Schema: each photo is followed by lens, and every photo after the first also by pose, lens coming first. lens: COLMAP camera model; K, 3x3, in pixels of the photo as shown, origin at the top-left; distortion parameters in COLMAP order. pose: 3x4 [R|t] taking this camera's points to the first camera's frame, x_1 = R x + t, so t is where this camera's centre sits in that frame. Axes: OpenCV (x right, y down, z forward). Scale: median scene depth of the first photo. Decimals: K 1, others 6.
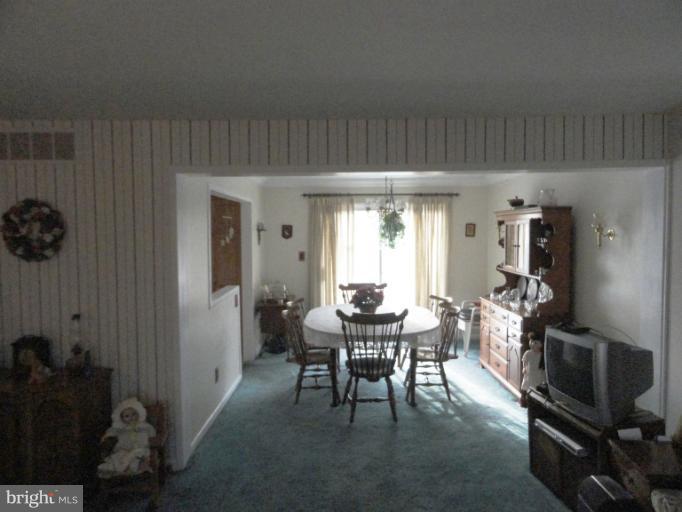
lens RADIAL K [[473.0, 0, 341.0], [0, 473.0, 256.0], [0, 0, 1]] dist [-0.003866, 0.005332]
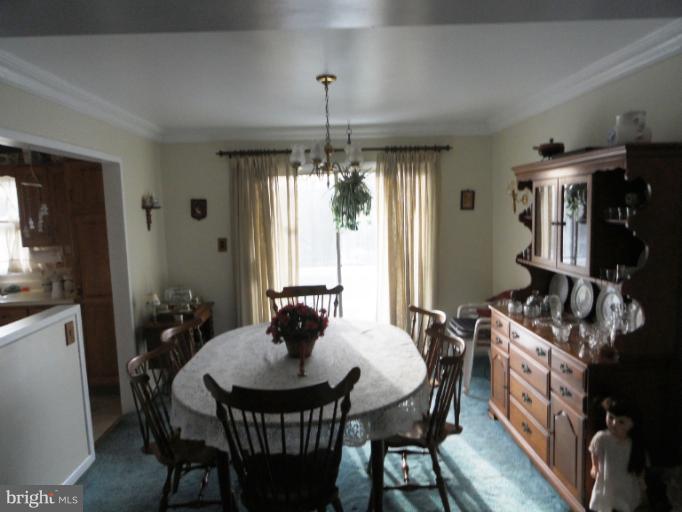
lens RADIAL K [[473.0, 0, 341.0], [0, 473.0, 256.0], [0, 0, 1]] dist [-0.003866, 0.005332]
pose [[0.999052, -0.029012, 0.032446, 0.082566], [0.027379, 0.998388, 0.049710, -0.015900], [-0.033836, -0.048775, 0.998237, 0.399533]]
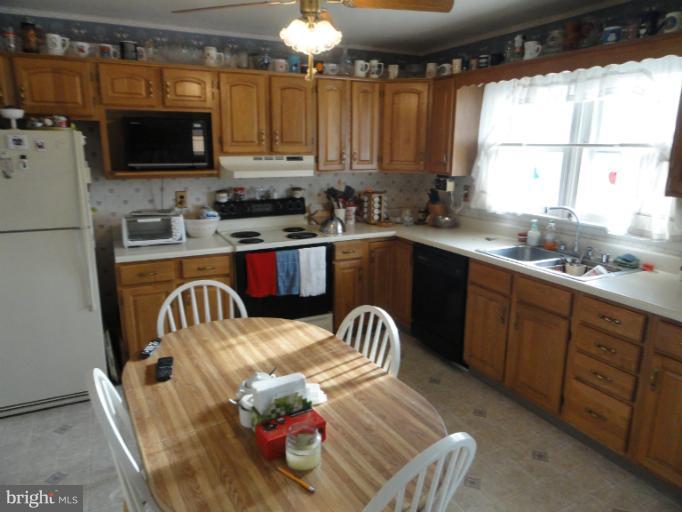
lens RADIAL K [[473.0, 0, 341.0], [0, 473.0, 256.0], [0, 0, 1]] dist [-0.003866, 0.005332]
pose [[0.454396, 0.216408, -0.864113, -0.186113], [-0.056965, 0.975116, 0.214252, -0.026685], [0.888977, -0.048131, 0.455416, 0.765437]]
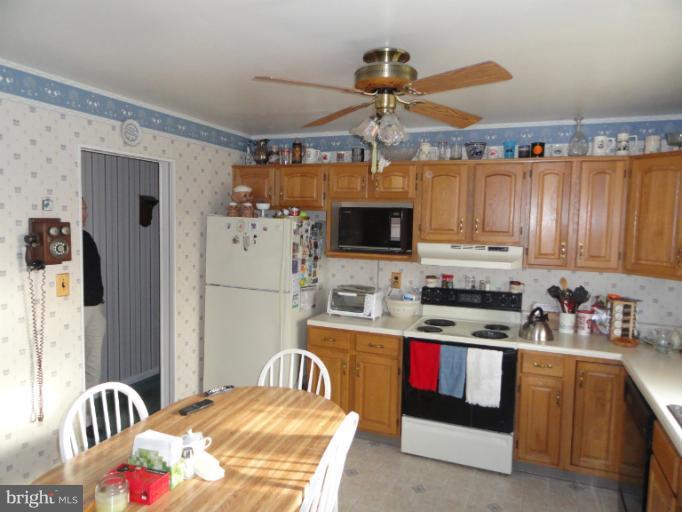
lens RADIAL K [[473.0, 0, 341.0], [0, 473.0, 256.0], [0, 0, 1]] dist [-0.003866, 0.005332]
pose [[-0.366485, 0.067540, -0.927969, -0.187064], [-0.072056, 0.992306, 0.100679, -0.052293], [0.927630, 0.103763, -0.358799, 1.056872]]
